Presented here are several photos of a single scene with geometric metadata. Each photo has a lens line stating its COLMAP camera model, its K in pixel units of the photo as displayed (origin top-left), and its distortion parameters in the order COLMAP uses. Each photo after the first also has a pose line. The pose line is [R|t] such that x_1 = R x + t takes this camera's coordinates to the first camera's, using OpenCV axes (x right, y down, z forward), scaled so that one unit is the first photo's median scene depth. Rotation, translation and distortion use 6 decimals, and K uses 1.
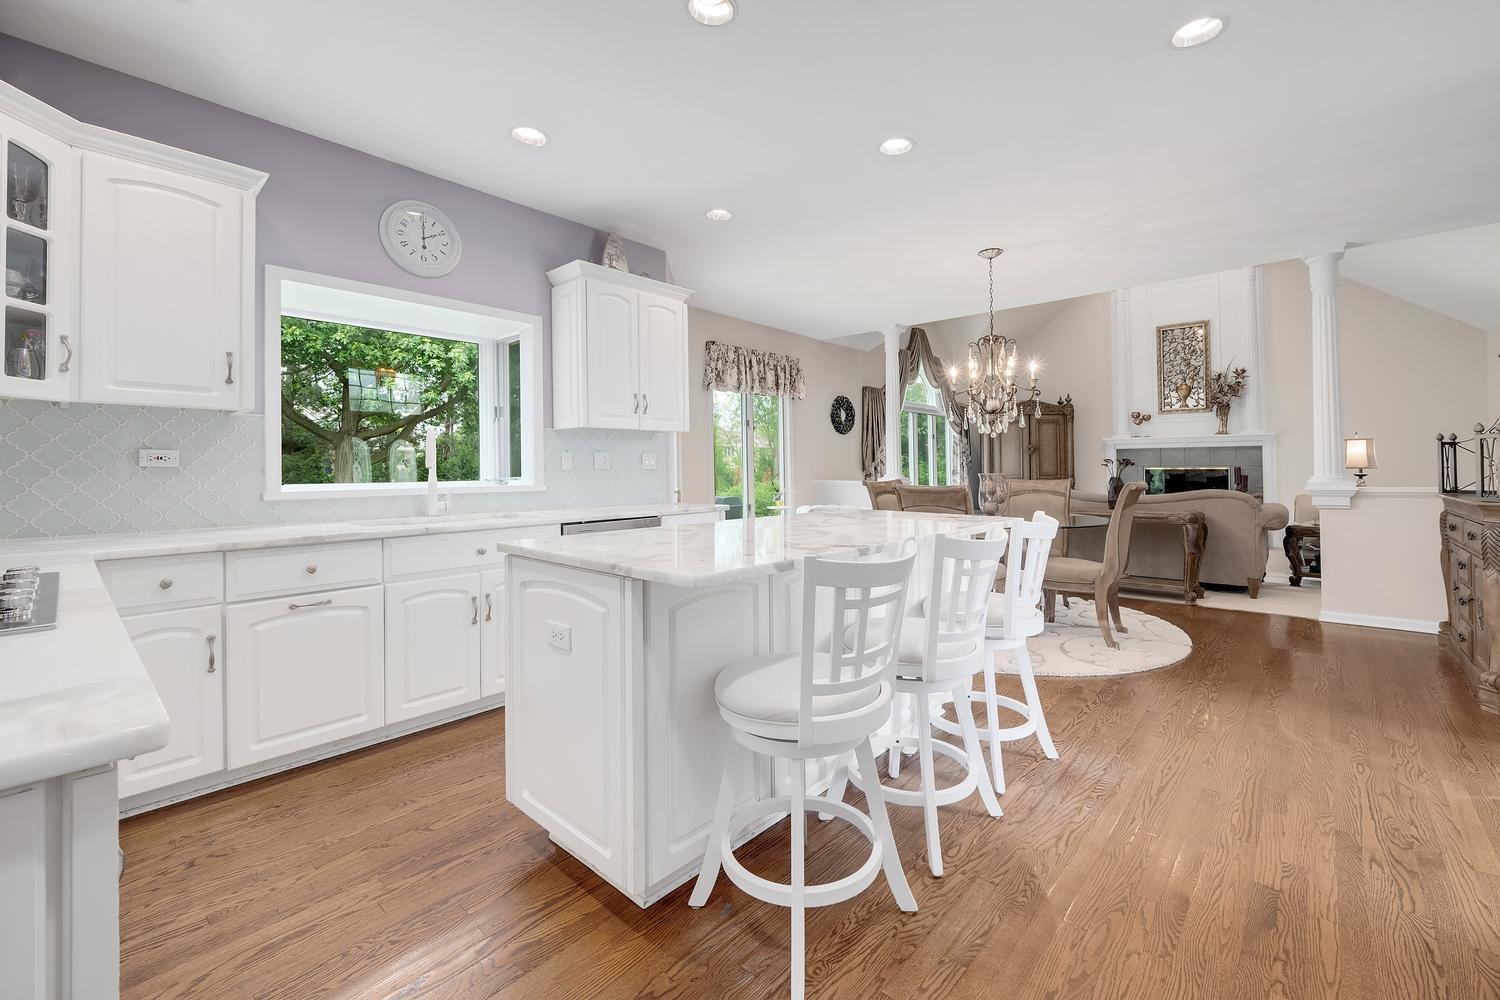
lens RADIAL K [[609.7, 0, 780.7], [0, 609.7, 454.3], [0, 0, 1]] dist [-0.000943, -0.000137]
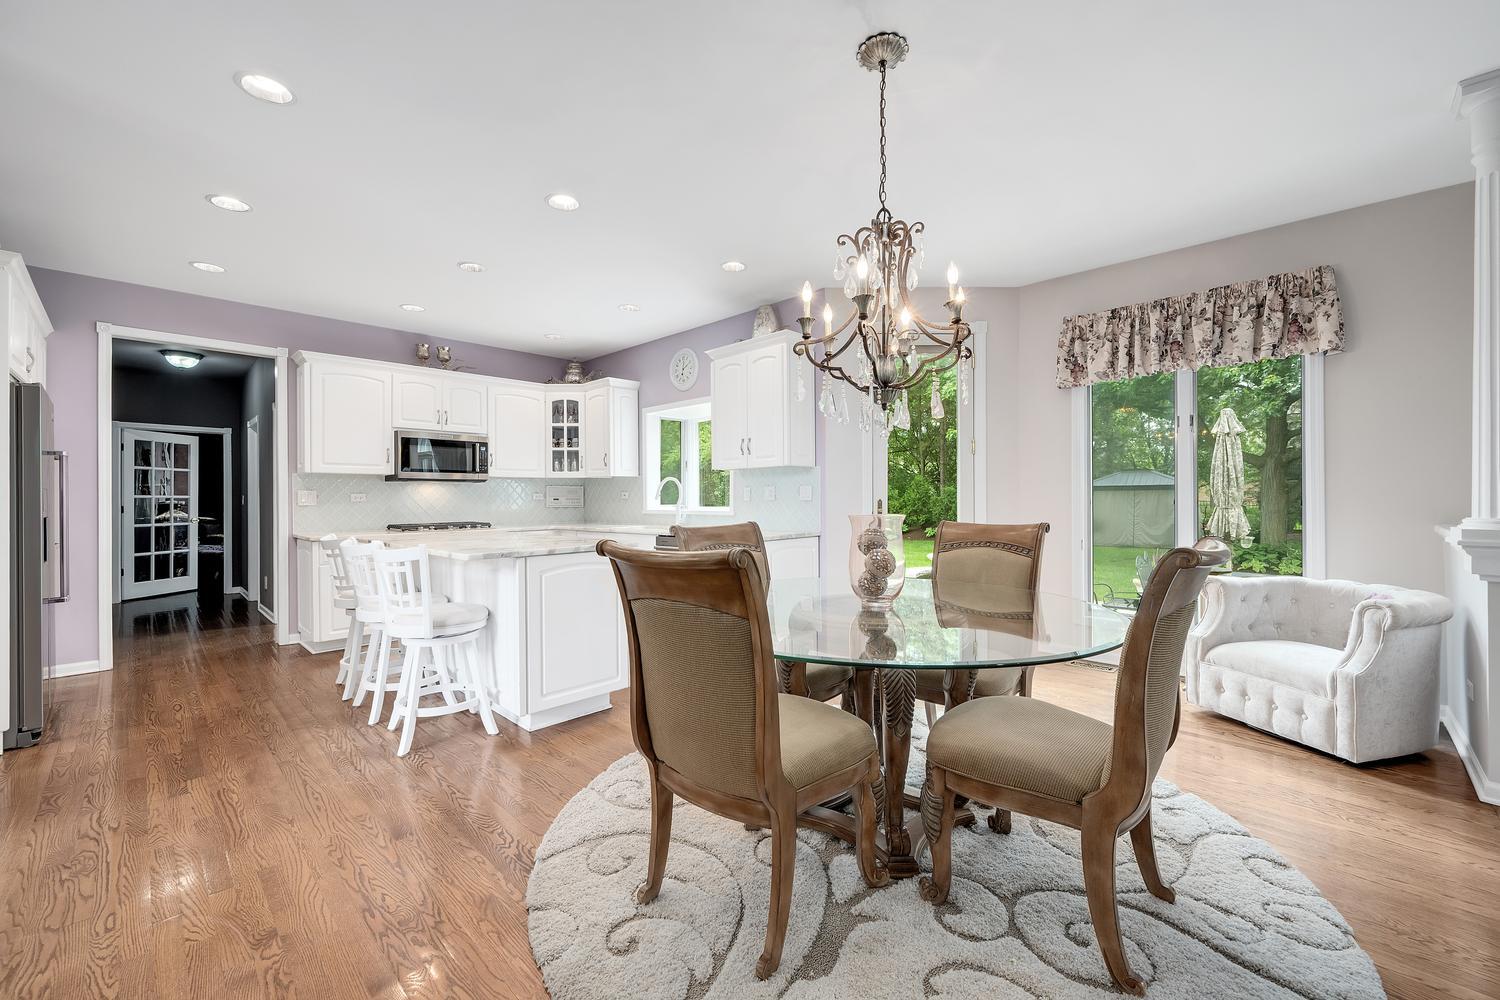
lens RADIAL K [[609.7, 0, 758.1], [0, 609.7, 496.0], [0, 0, 1]] dist [-0.000943, -0.000137]
pose [[-0.052380, 0.001149, -0.998627, 0.610631], [0.031669, 0.999498, -0.000511, 0.010547], [0.998125, -0.031652, -0.052390, 0.681705]]
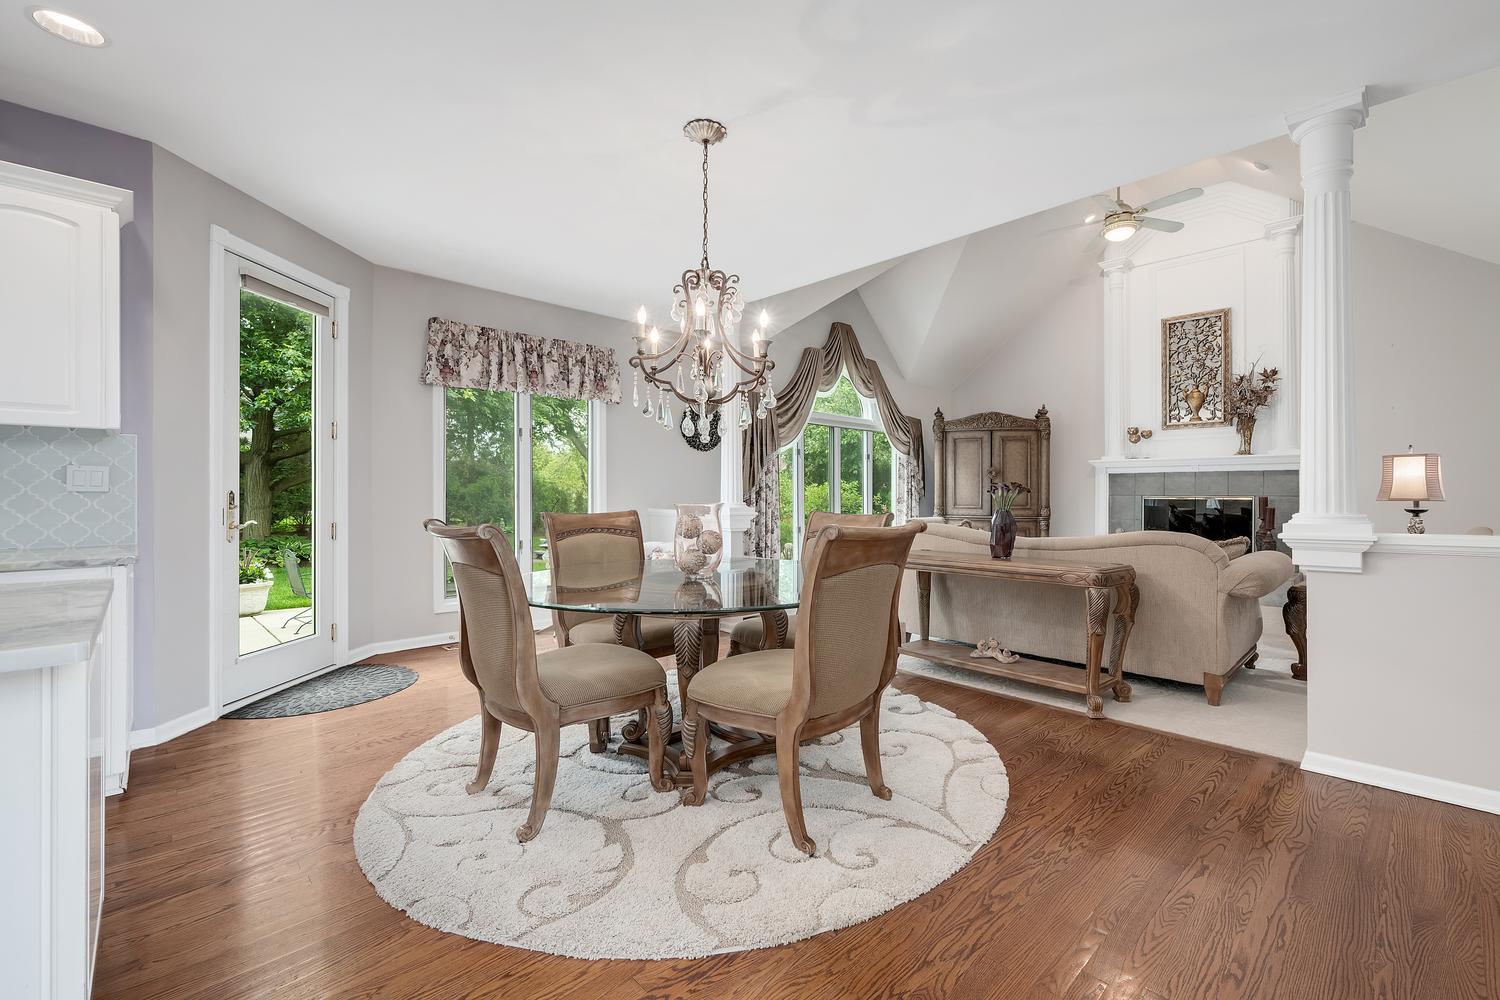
lens RADIAL K [[609.7, 0, 754.7], [0, 609.7, 490.2], [0, 0, 1]] dist [-0.000943, -0.000137]
pose [[0.994575, 0.008744, -0.103652, 0.304112], [-0.007089, 0.999842, 0.016331, 0.005924], [0.103779, -0.015507, 0.994480, 0.269714]]
